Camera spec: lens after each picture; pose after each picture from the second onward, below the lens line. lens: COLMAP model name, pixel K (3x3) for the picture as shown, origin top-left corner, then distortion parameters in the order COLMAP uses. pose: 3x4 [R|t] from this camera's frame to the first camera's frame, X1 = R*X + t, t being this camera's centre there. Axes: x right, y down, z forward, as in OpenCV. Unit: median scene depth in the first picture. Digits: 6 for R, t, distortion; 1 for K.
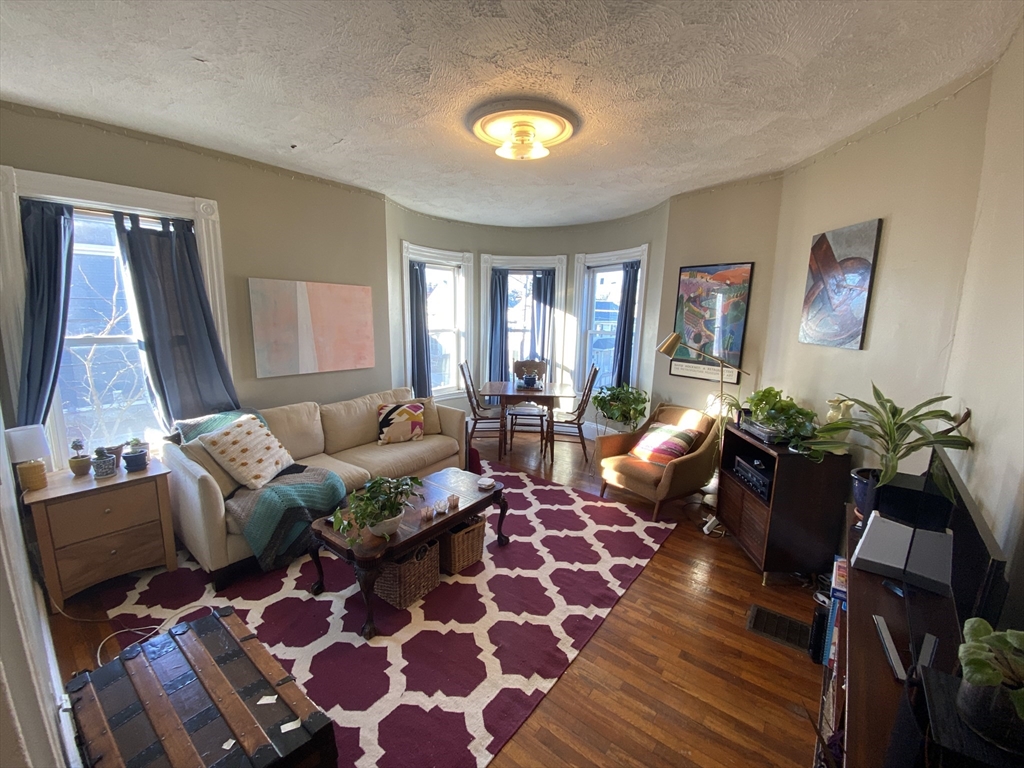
lens RADIAL K [[412.6, 0, 512.6], [0, 412.6, 384.6], [0, 0, 1]] dist [0.031677, -0.027229]
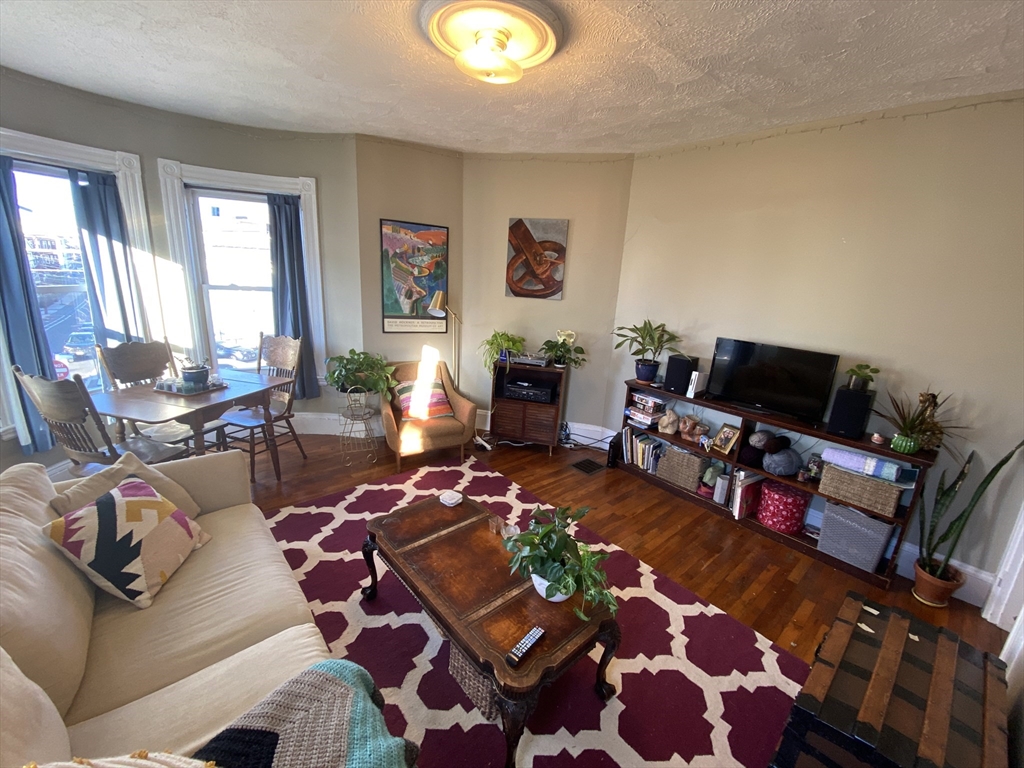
lens RADIAL K [[407.4, 0, 511.0], [0, 407.4, 387.7], [0, 0, 1]] dist [0.030420, -0.025533]
pose [[0.198204, -0.262989, 0.944220, -0.555521], [0.117798, 0.962741, 0.243420, -0.107557], [-0.973056, 0.062980, 0.221799, 0.546030]]
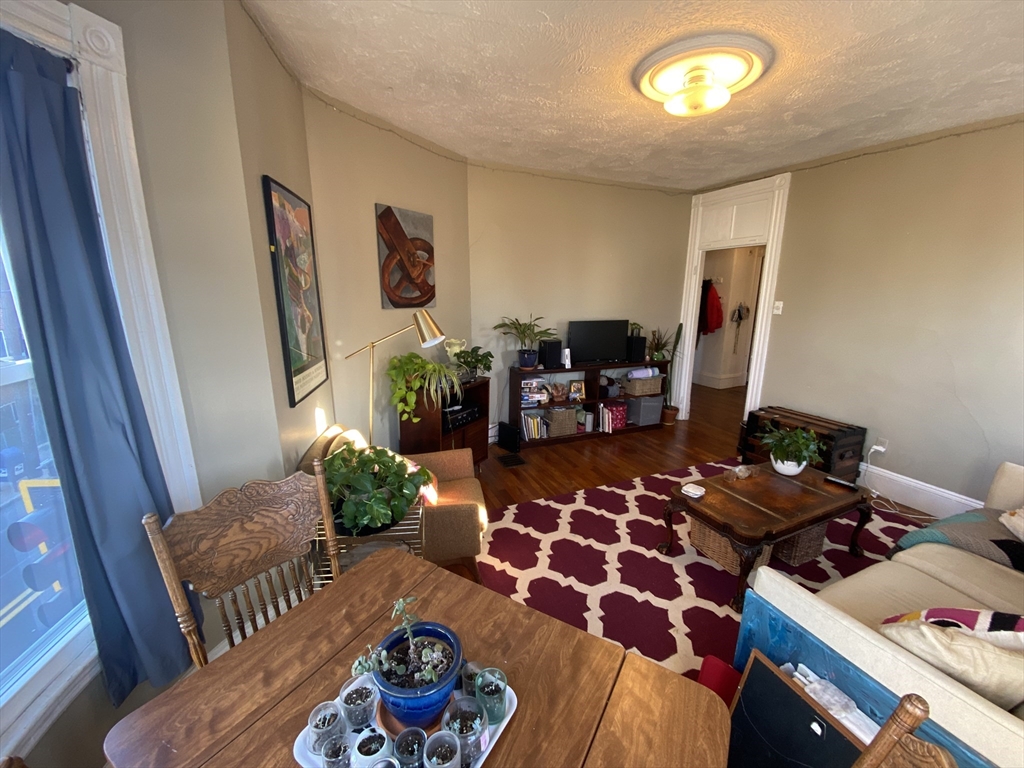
lens RADIAL K [[407.4, 0, 511.0], [0, 407.4, 387.7], [0, 0, 1]] dist [0.030420, -0.025533]
pose [[-0.883490, -0.136557, 0.448105, -0.063591], [0.054787, 0.919883, 0.388347, -0.236512], [-0.465236, 0.367651, -0.805226, 1.378768]]
